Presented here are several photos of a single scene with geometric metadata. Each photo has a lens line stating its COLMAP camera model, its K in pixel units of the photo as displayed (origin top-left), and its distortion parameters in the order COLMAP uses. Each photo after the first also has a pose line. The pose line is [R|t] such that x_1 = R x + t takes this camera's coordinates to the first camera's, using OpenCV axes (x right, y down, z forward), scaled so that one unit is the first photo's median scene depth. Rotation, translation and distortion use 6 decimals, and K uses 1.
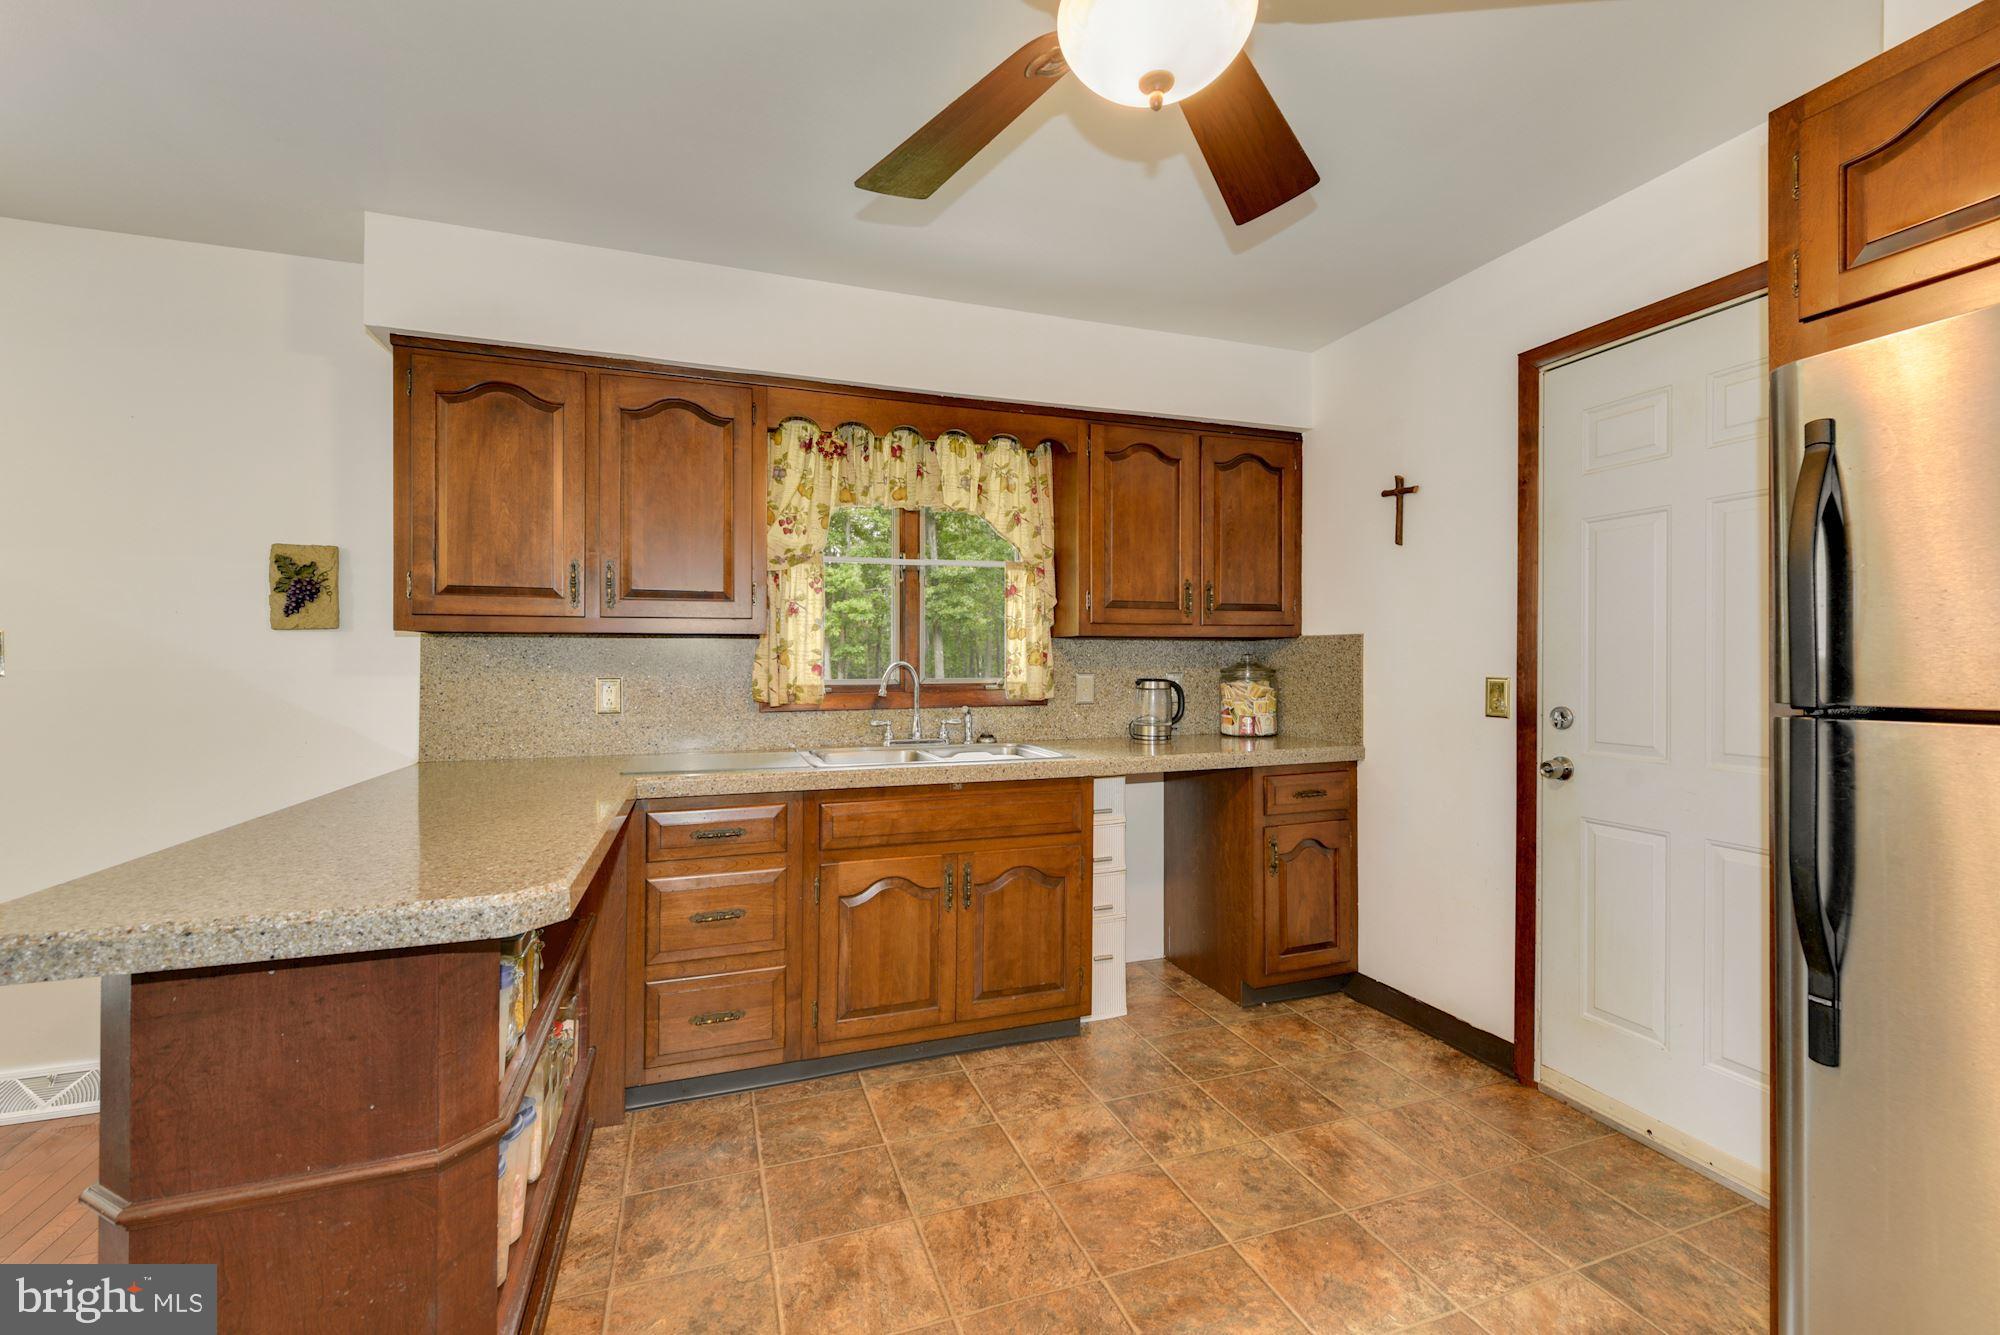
lens RADIAL K [[845.5, 0, 1008.1], [0, 845.5, 660.4], [0, 0, 1]] dist [0.001462, -0.000365]
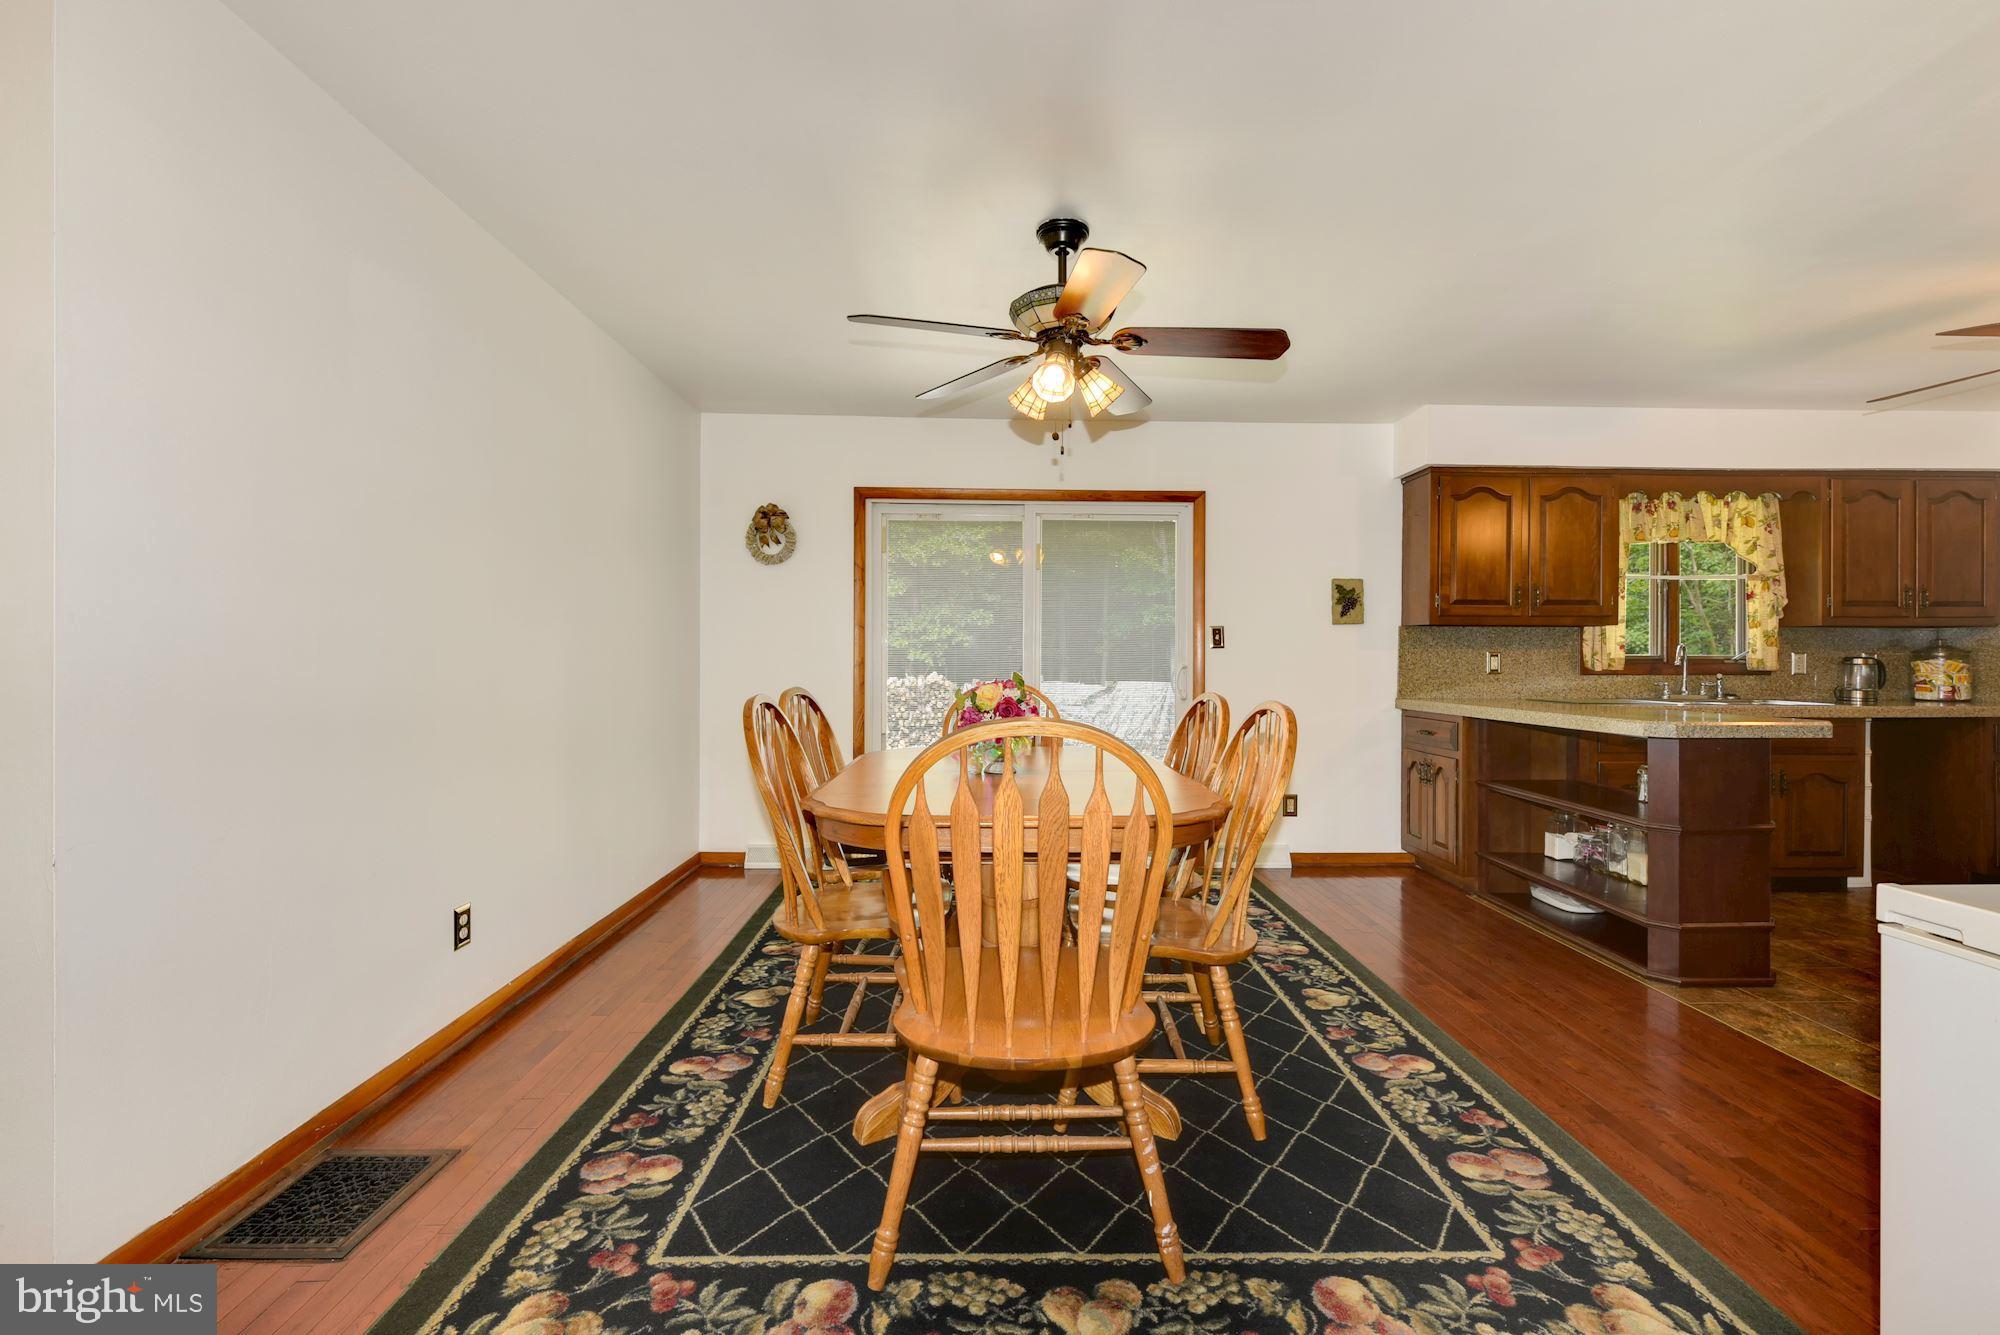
lens RADIAL K [[845.9, 0, 1005.3], [0, 845.9, 652.7], [0, 0, 1]] dist [-0.003327, -0.000762]
pose [[0.948048, 0.003977, -0.318102, -0.822155], [-0.005115, 0.999983, -0.002745, 0.029861], [0.318086, 0.004229, 0.948052, -0.857412]]
